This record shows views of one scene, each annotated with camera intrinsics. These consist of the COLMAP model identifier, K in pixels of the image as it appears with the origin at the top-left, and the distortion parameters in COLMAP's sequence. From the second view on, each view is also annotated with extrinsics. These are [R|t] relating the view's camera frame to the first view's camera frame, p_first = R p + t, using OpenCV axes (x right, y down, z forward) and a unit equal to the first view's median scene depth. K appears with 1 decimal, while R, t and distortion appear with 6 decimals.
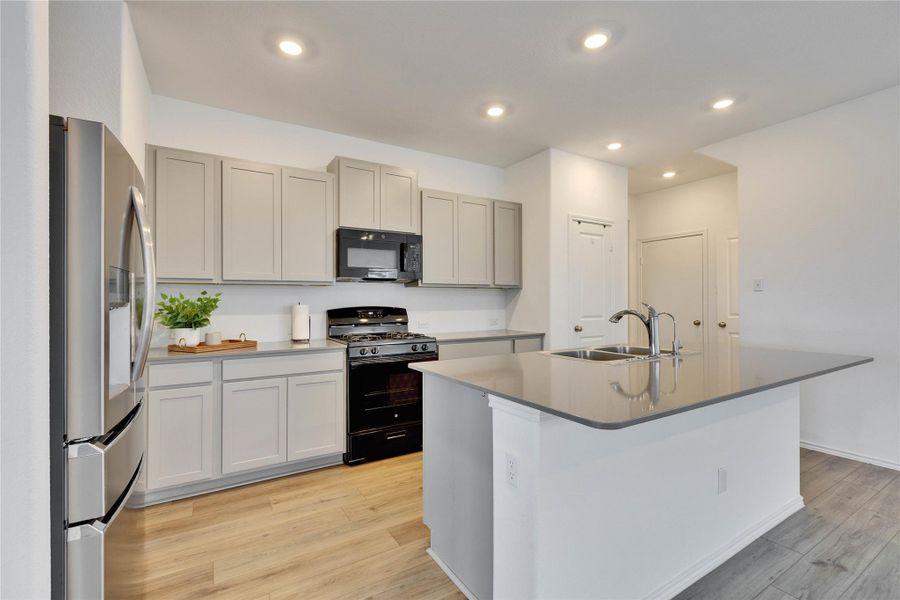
lens RADIAL K [[393.1, 0, 446.2], [0, 393.1, 300.6], [0, 0, 1]] dist [-0.001648, -0.000684]
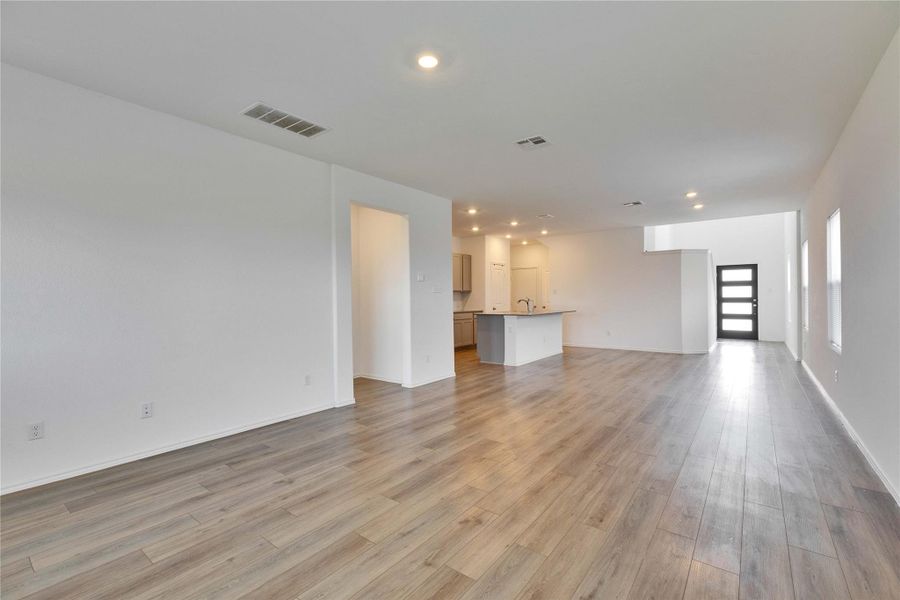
lens RADIAL K [[393.1, 0, 446.2], [0, 393.1, 300.6], [0, 0, 1]] dist [-0.001648, -0.000684]
pose [[0.934114, -0.010254, 0.356828, -0.883966], [0.008272, 0.999941, 0.007083, 0.003428], [-0.356880, -0.003664, 0.934143, -1.275740]]
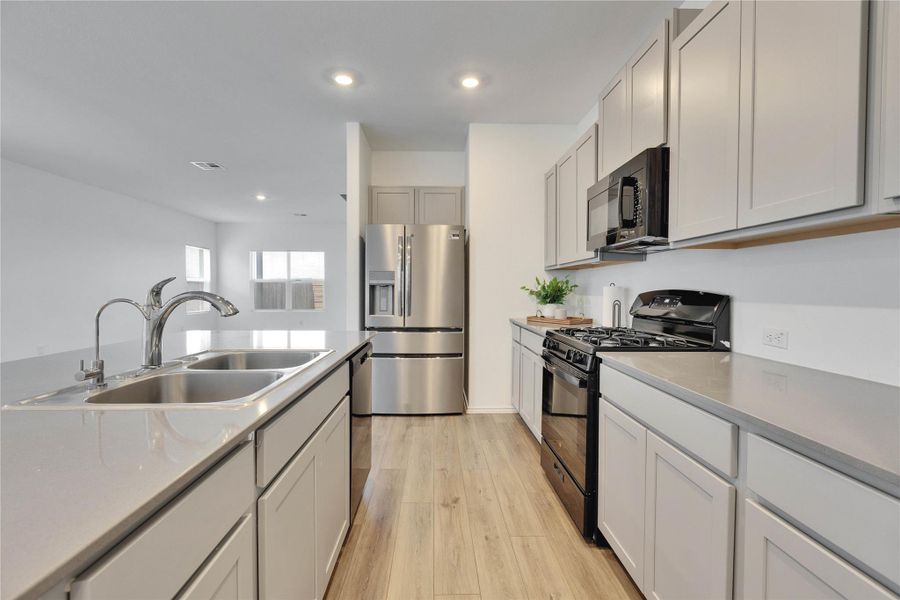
lens RADIAL K [[393.1, 0, 446.2], [0, 393.1, 300.6], [0, 0, 1]] dist [-0.001648, -0.000684]
pose [[-0.490240, 0.032314, -0.870988, 0.473848], [0.007559, 0.999433, 0.032825, 0.009352], [0.871555, 0.009508, -0.490206, 0.963029]]
